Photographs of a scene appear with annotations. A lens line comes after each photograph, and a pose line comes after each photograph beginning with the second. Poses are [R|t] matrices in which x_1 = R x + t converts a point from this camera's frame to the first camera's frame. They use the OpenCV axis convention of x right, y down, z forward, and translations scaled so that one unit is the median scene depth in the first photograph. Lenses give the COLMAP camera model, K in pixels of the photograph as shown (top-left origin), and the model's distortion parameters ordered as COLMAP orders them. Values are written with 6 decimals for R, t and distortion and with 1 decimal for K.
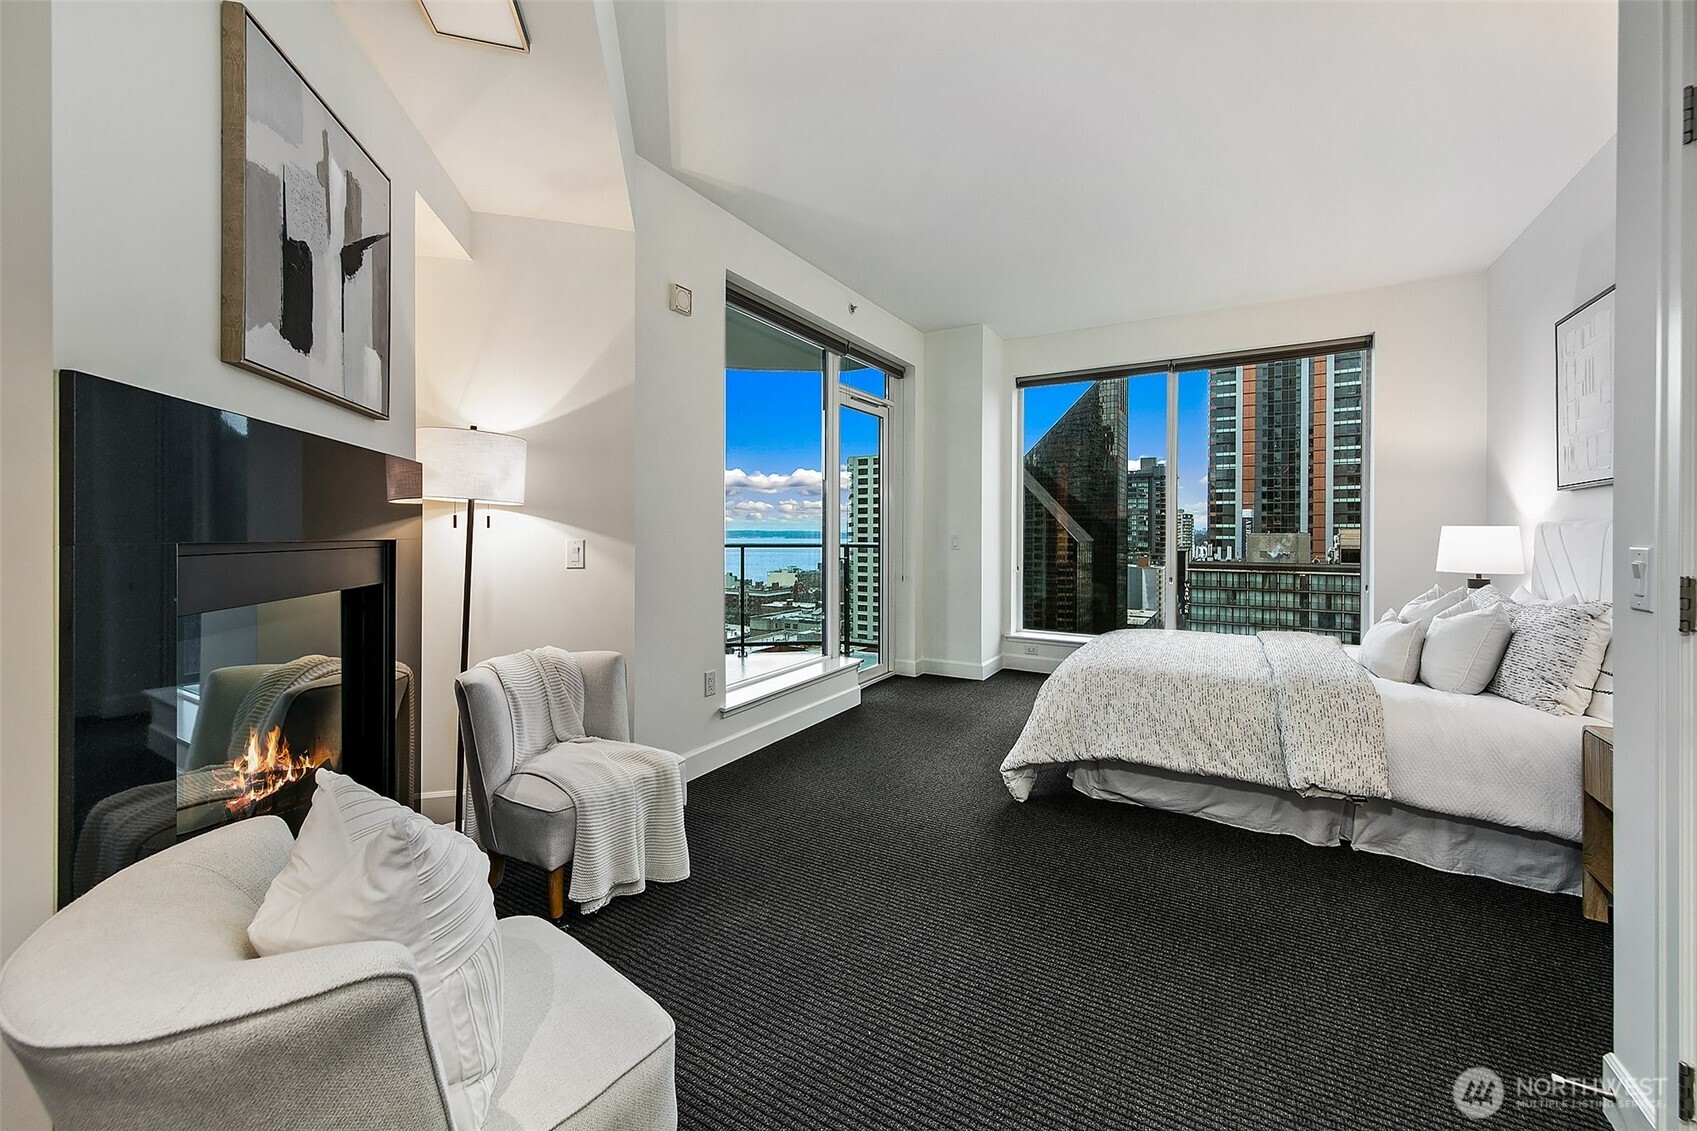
lens RADIAL K [[654.1, 0, 847.7], [0, 654.1, 534.9], [0, 0, 1]] dist [0.000452, 0.000011]
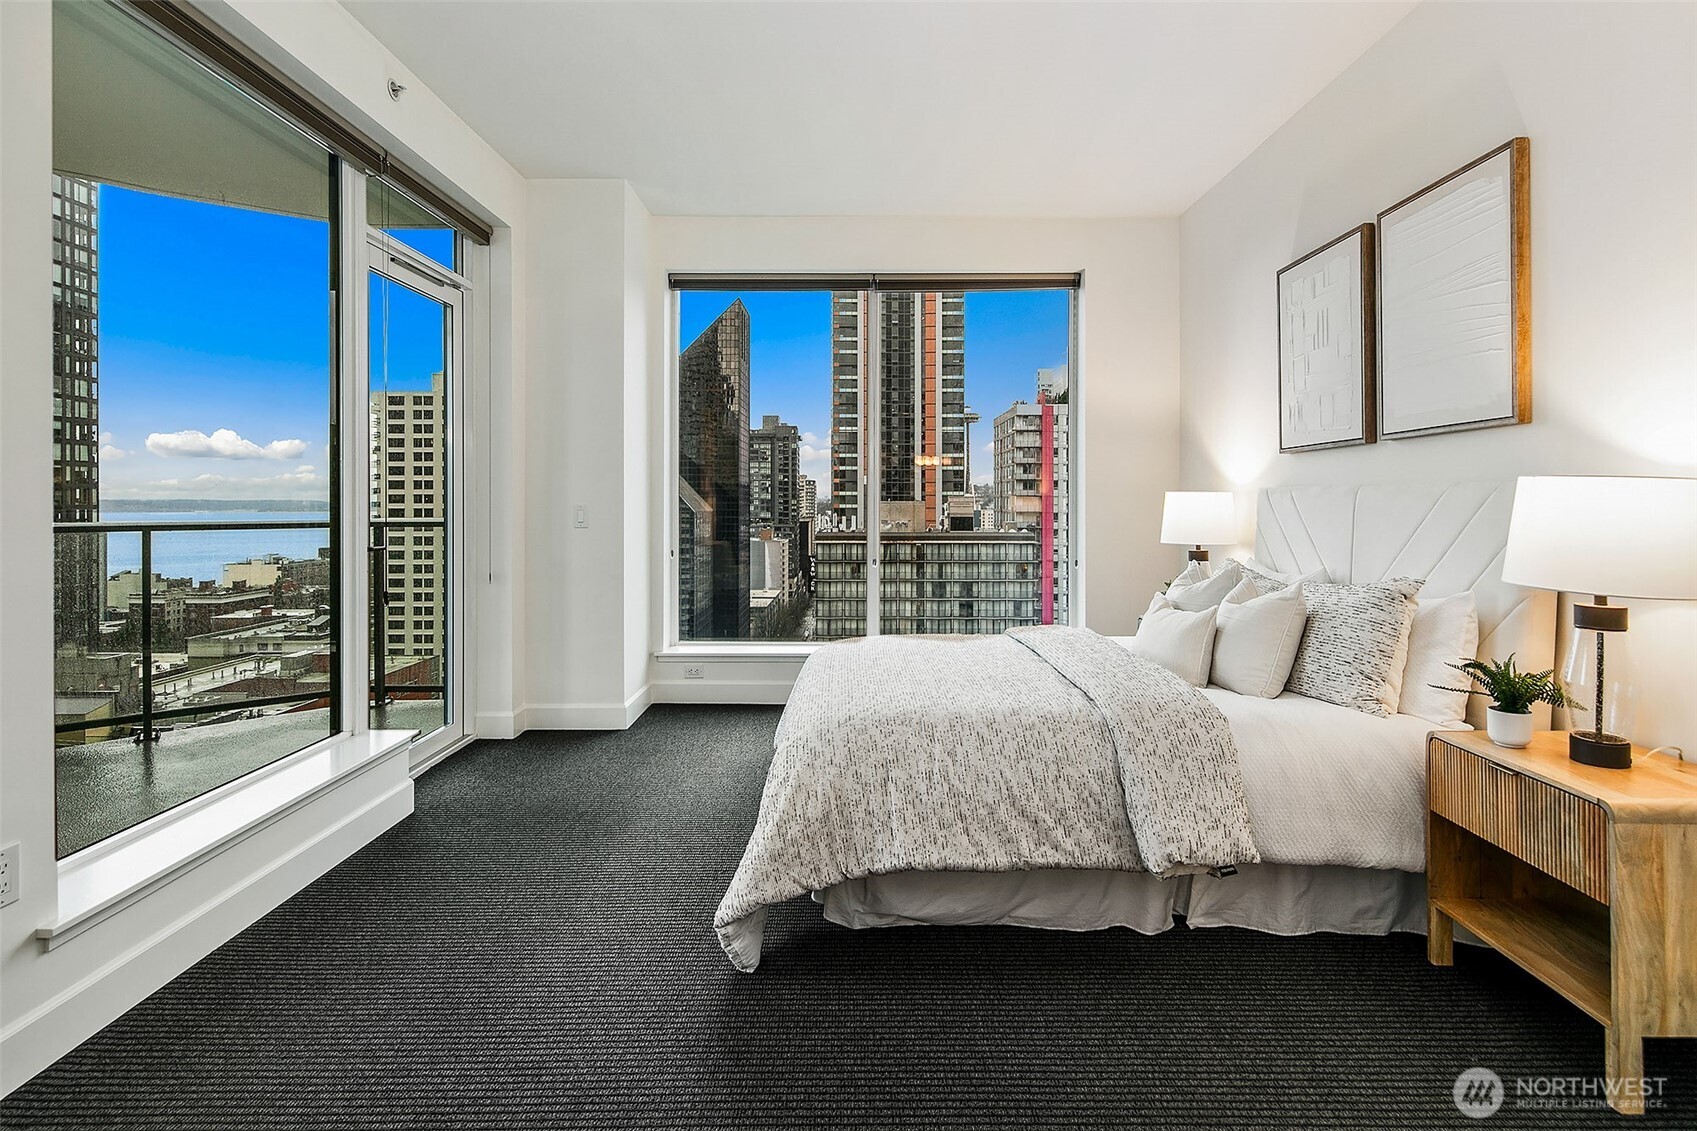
lens RADIAL K [[814.1, 0, 855.5], [0, 814.1, 501.9], [0, 0, 1]] dist [0.006641, 0.000099]
pose [[0.859646, -0.003486, 0.510878, -0.009494], [0.005038, 0.999986, -0.001654, -0.000176], [-0.510865, 0.003996, 0.859651, 0.183168]]
